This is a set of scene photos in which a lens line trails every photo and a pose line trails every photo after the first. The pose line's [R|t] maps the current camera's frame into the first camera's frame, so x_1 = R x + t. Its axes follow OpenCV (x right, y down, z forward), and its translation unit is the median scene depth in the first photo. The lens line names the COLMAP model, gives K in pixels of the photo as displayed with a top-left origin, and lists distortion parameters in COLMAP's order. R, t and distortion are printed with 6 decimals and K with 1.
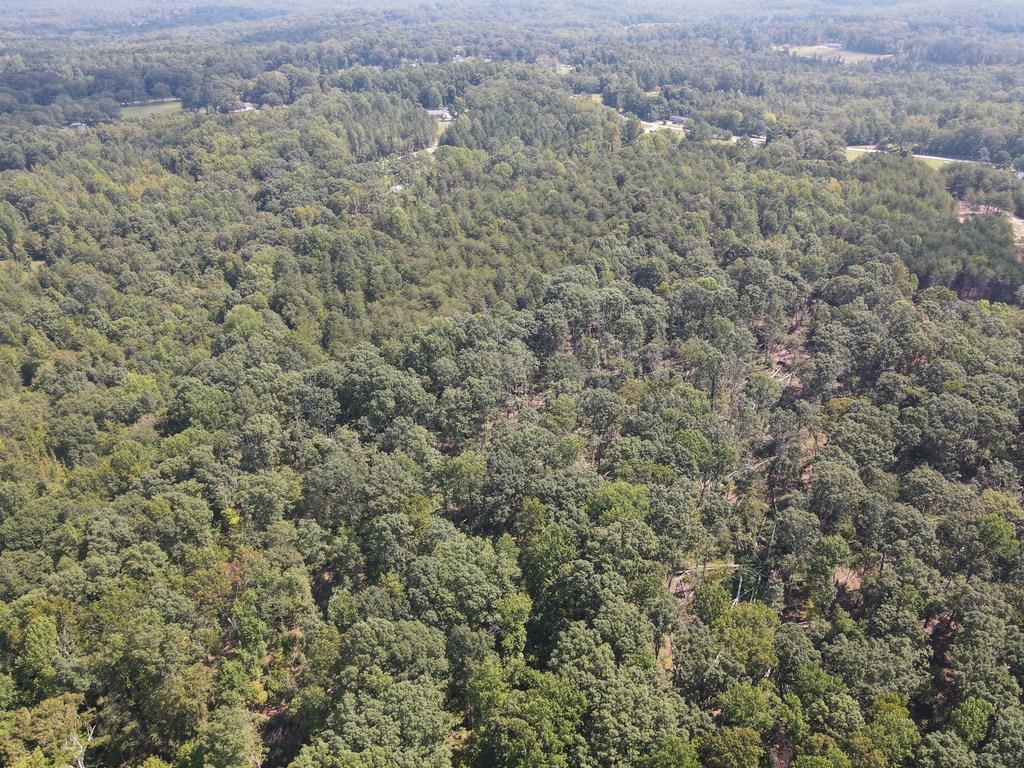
lens RADIAL K [[744.8, 0, 514.5], [0, 744.8, 377.4], [0, 0, 1]] dist [0.015150, -0.000457]
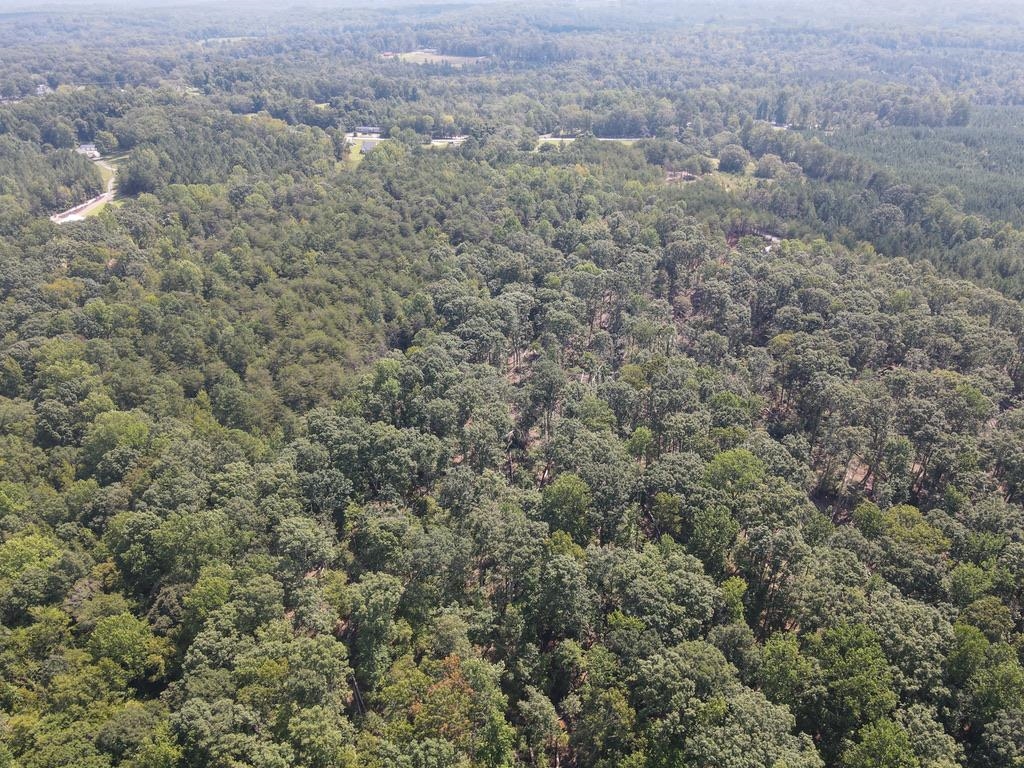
lens RADIAL K [[744.8, 0, 516.3], [0, 744.8, 388.6], [0, 0, 1]] dist [0.015150, -0.000457]
pose [[0.850051, -0.263210, 0.456216, -0.187485], [0.264021, 0.962436, 0.063328, -0.030114], [-0.455747, 0.066619, 0.887613, 0.061061]]
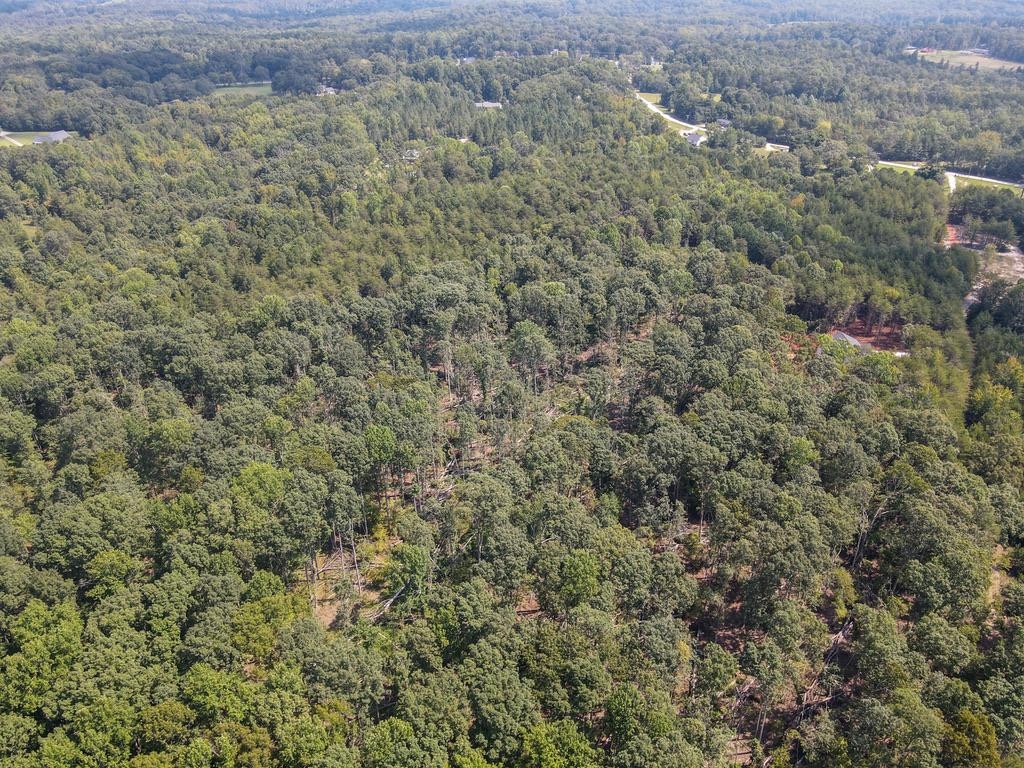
lens RADIAL K [[744.8, 0, 510.0], [0, 744.8, 385.5], [0, 0, 1]] dist [0.015150, -0.000457]
pose [[0.974709, 0.117153, -0.190310, 0.213367], [-0.114393, 0.993109, 0.025462, -0.009338], [0.191981, -0.003048, 0.981394, 0.019255]]
